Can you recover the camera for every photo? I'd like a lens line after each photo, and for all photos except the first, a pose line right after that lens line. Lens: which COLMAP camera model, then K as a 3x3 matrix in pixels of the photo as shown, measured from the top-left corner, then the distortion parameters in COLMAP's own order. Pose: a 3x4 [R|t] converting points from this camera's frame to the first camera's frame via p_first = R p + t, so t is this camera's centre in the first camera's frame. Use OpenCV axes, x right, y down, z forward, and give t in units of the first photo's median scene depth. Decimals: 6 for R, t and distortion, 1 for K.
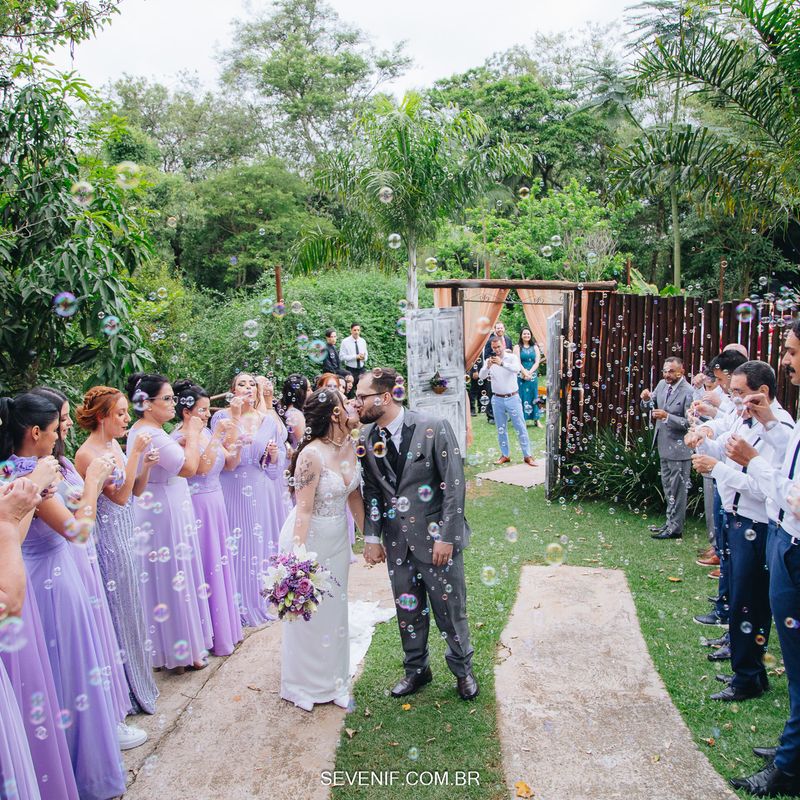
lens RADIAL K [[793.0, 0, 400.0], [0, 793.0, 400.0], [0, 0, 1]] dist [-0.162379, -0.009245]
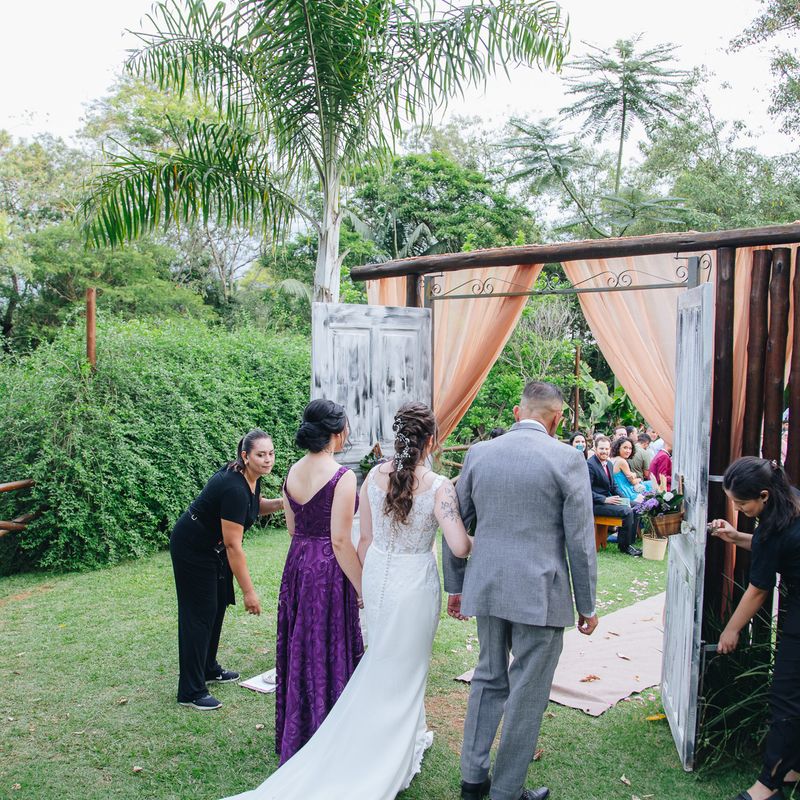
lens RADIAL K [[793.0, 0, 400.0], [0, 793.0, 400.0], [0, 0, 1]] dist [-0.162379, -0.009245]
pose [[0.987585, 0.039710, 0.151984, -0.009282], [-0.014596, 0.986532, -0.162916, 0.012313], [-0.156407, 0.158675, 0.974864, 0.546101]]
